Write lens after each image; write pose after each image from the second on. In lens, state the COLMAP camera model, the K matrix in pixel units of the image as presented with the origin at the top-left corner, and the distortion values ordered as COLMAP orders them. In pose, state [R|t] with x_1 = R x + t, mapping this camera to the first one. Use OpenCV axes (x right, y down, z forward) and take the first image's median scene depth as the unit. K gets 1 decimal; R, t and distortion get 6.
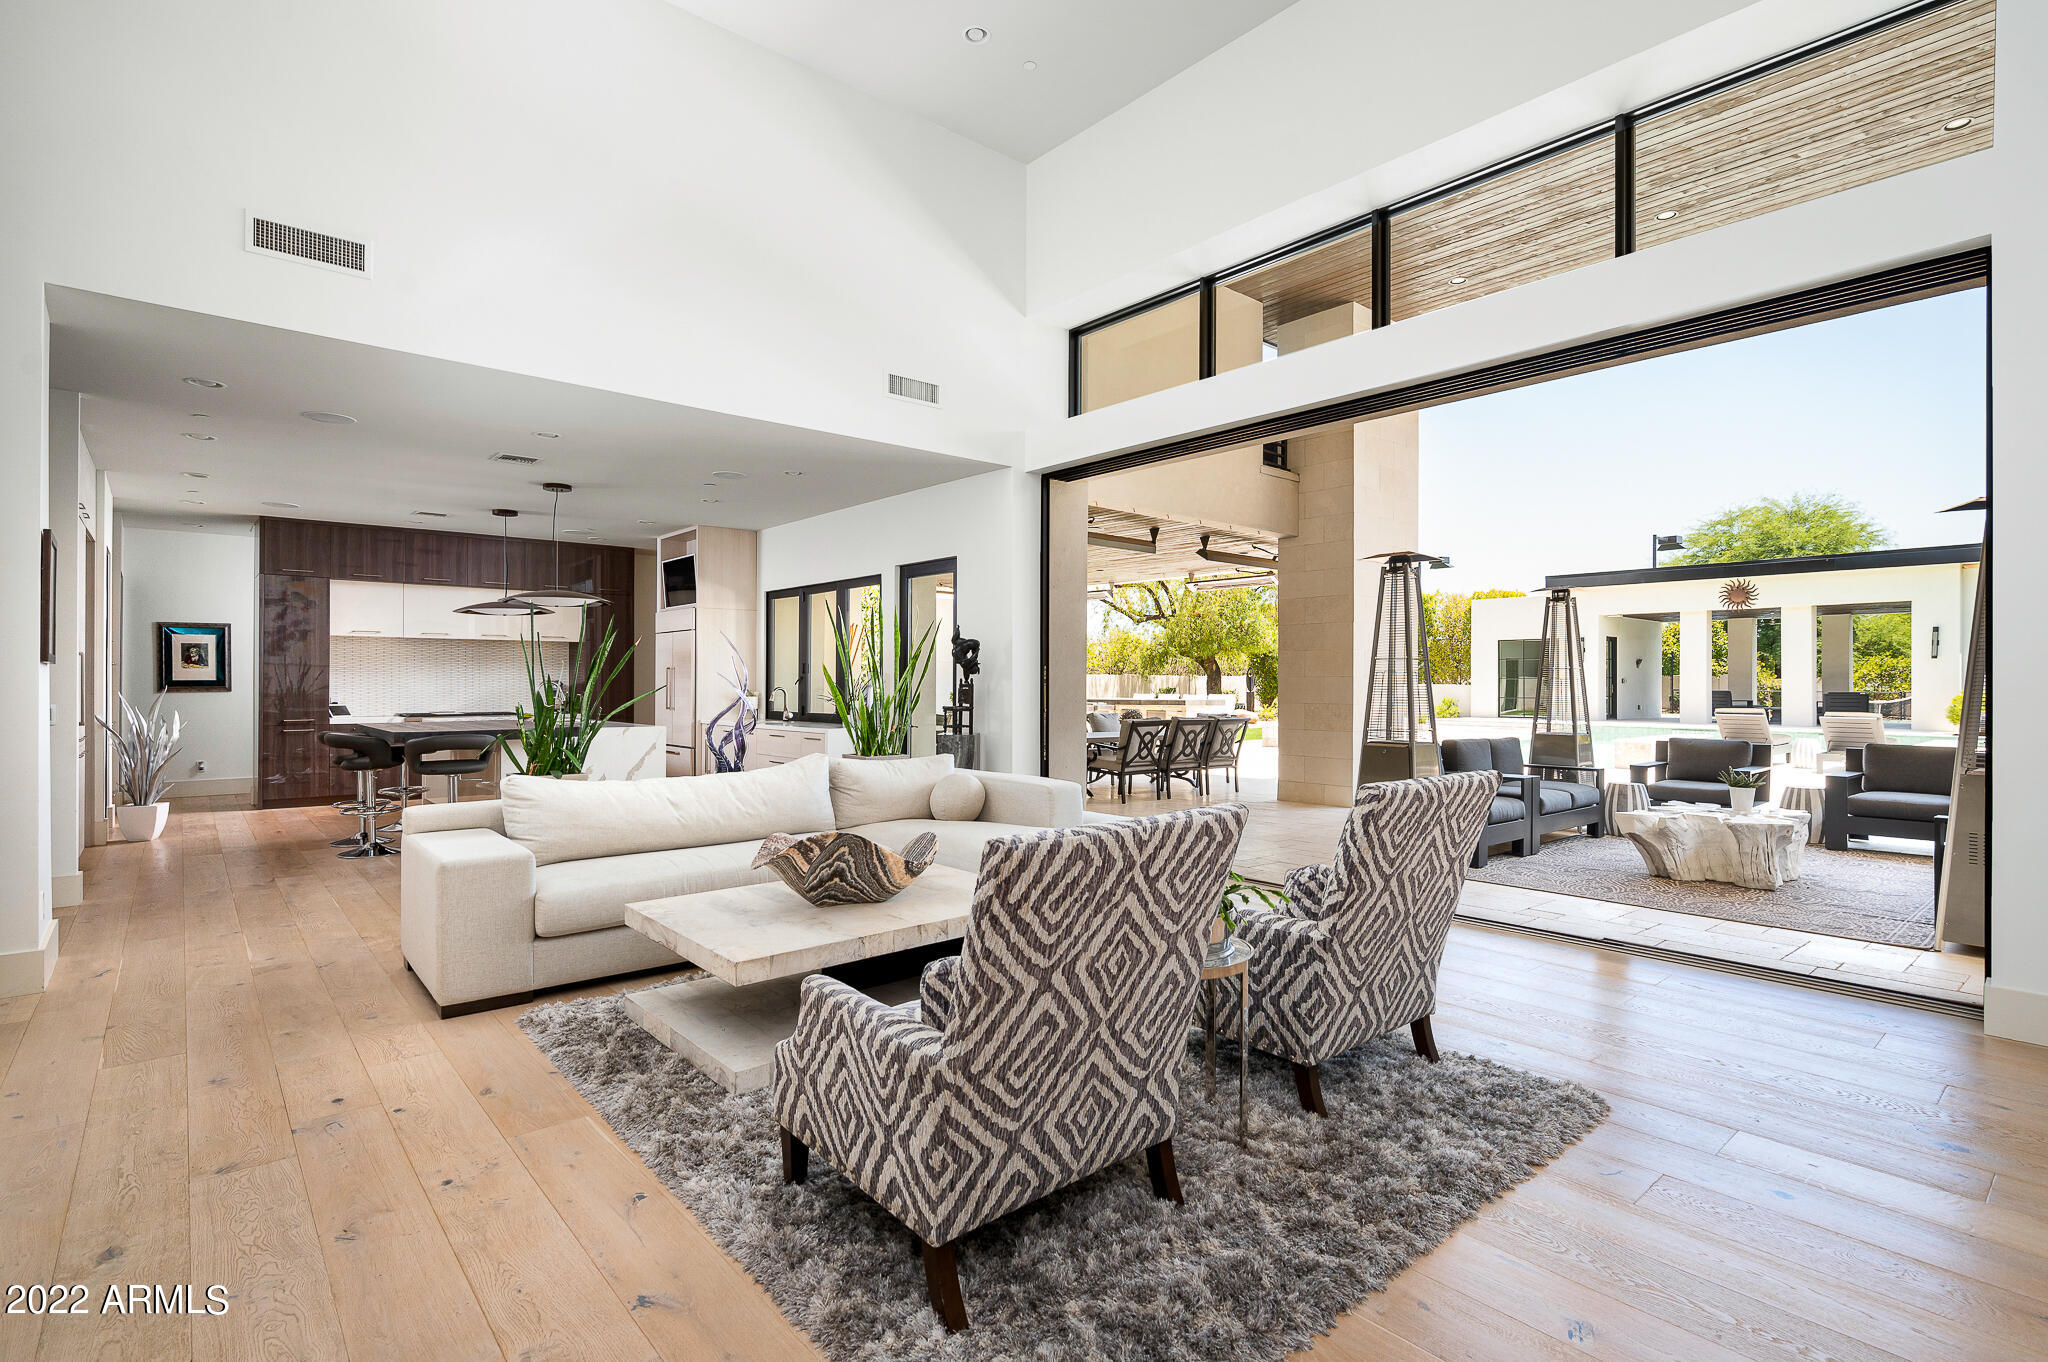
lens RADIAL K [[978.0, 0, 1027.2], [0, 978.0, 683.6], [0, 0, 1]] dist [0.000036, 0.000194]
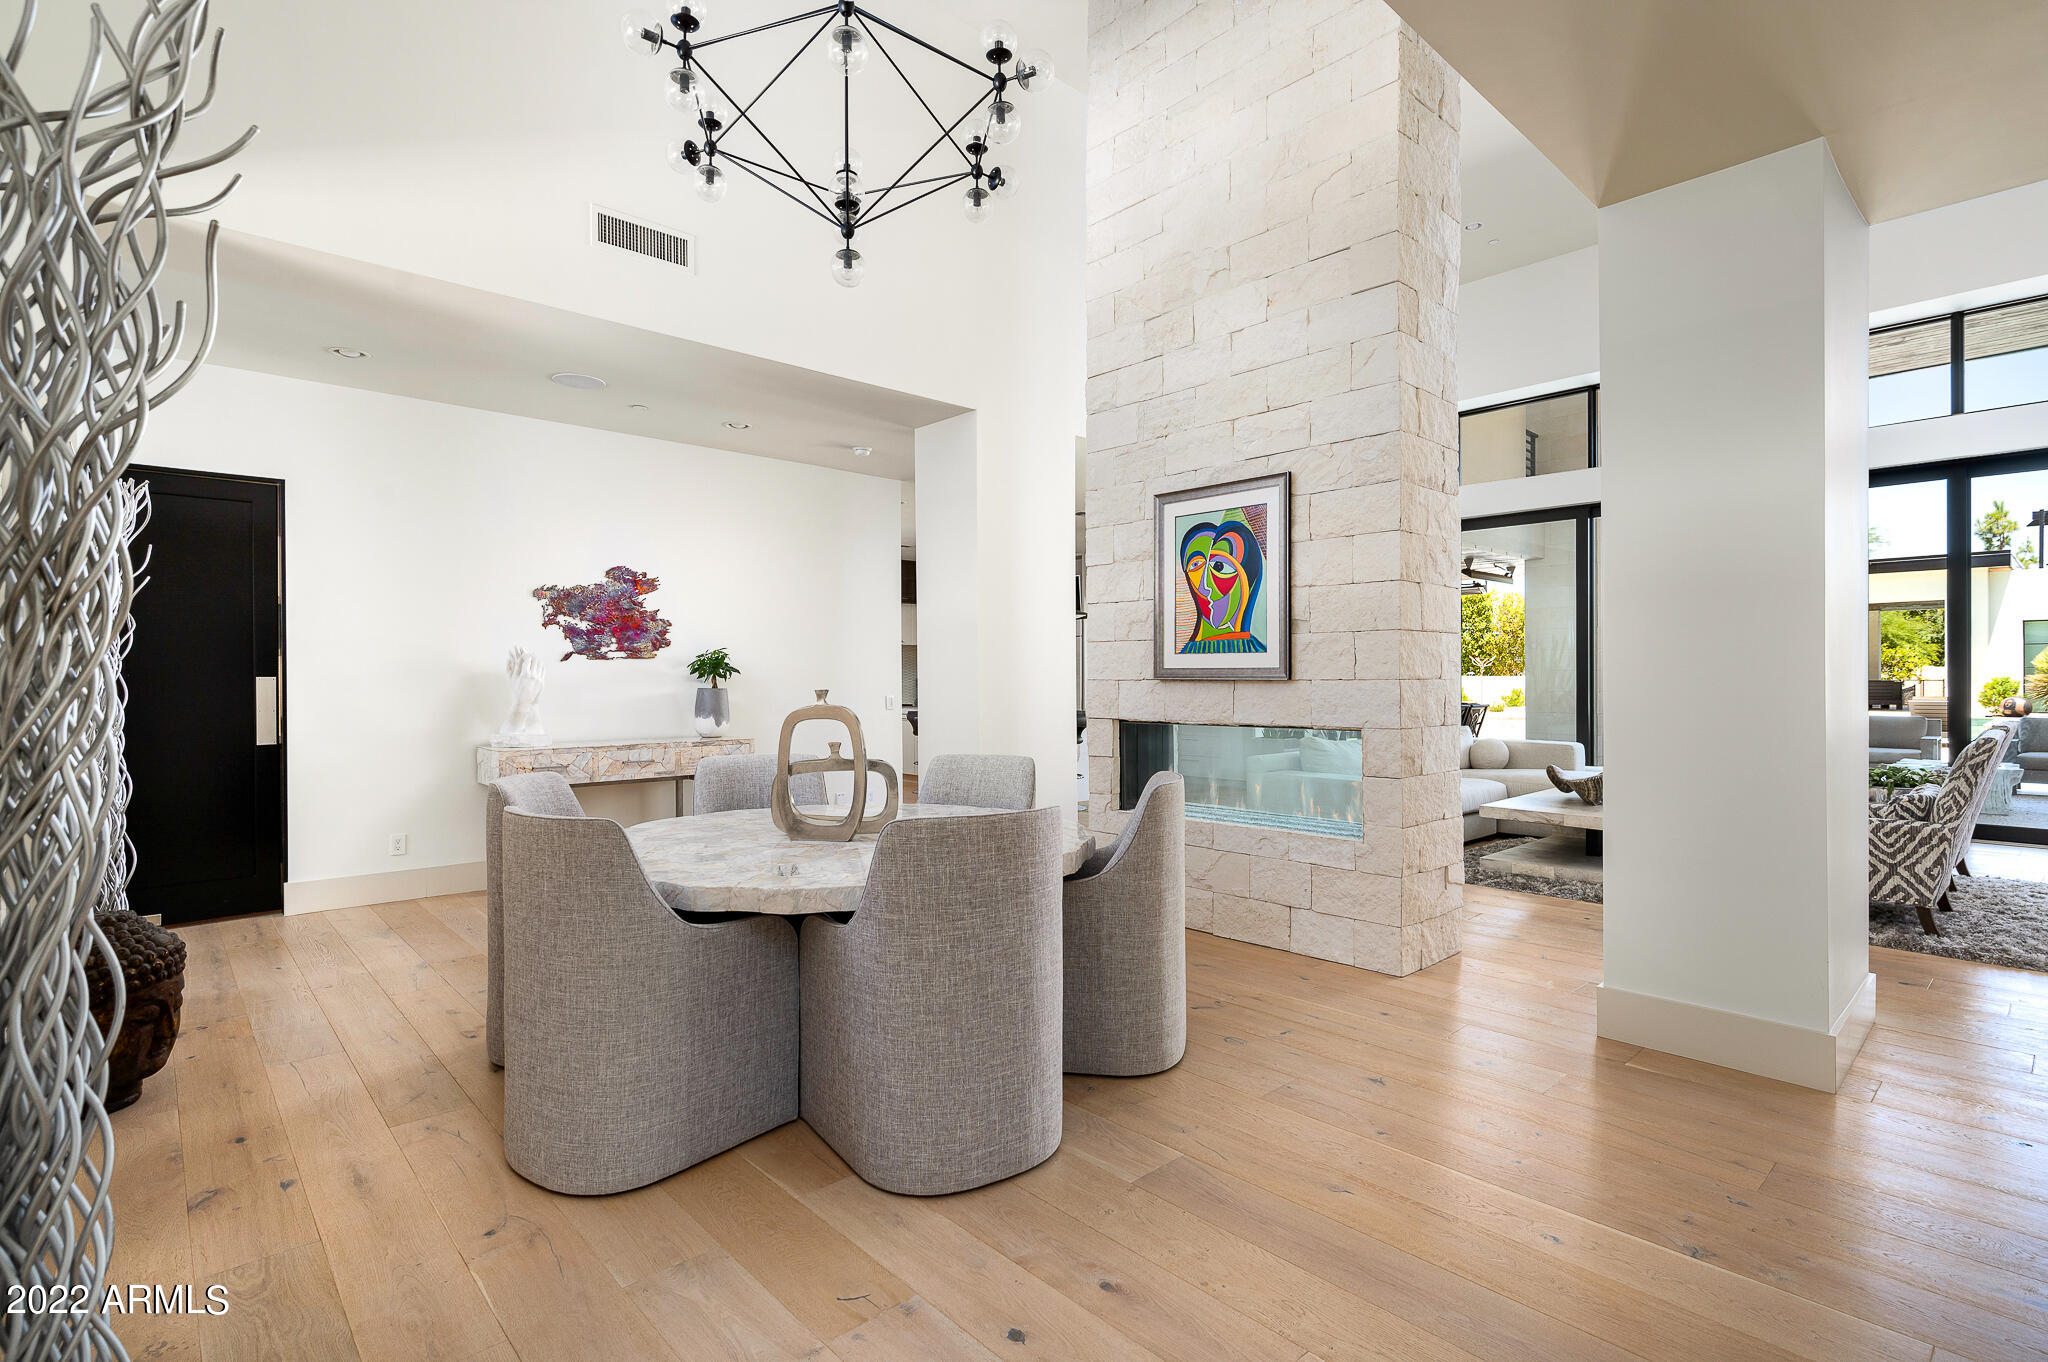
lens RADIAL K [[978.0, 0, 1027.2], [0, 978.0, 683.6], [0, 0, 1]] dist [0.000036, 0.000194]
pose [[0.999599, -0.004951, 0.027863, -0.471202], [0.004723, 0.999955, 0.008258, -0.003261], [-0.027903, -0.008123, 0.999578, -0.268424]]
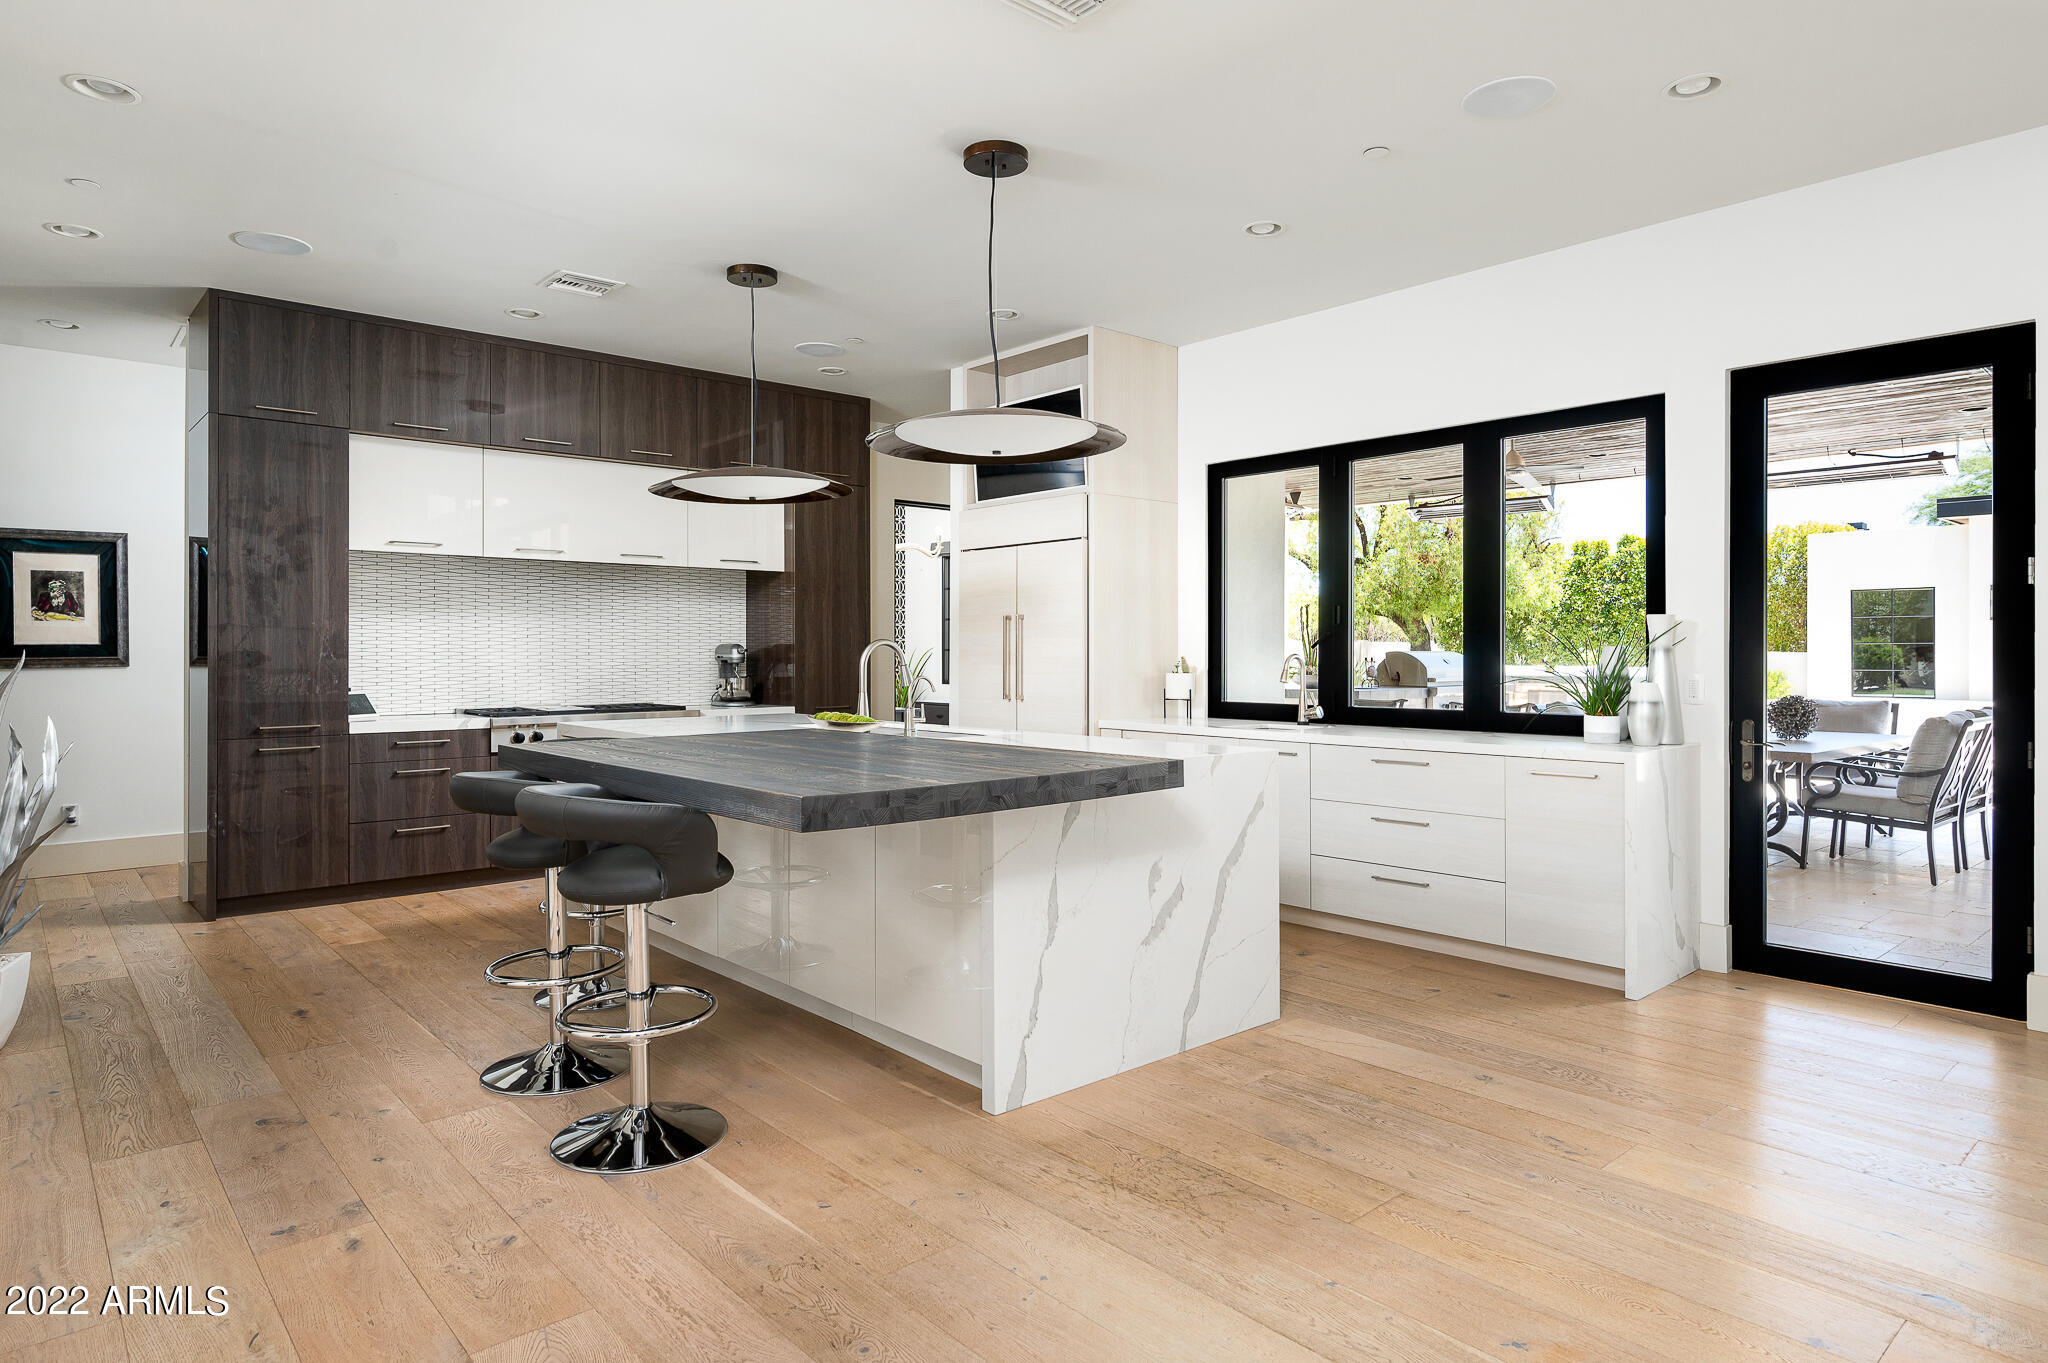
lens RADIAL K [[1169.0, 0, 1031.3], [0, 1169.0, 653.9], [0, 0, 1]] dist [-0.000394, -0.000841]
pose [[0.999878, -0.003405, 0.015226, -0.401480], [0.003401, 0.999994, 0.000272, 0.003171], [-0.015227, -0.000221, 0.999884, 0.437637]]
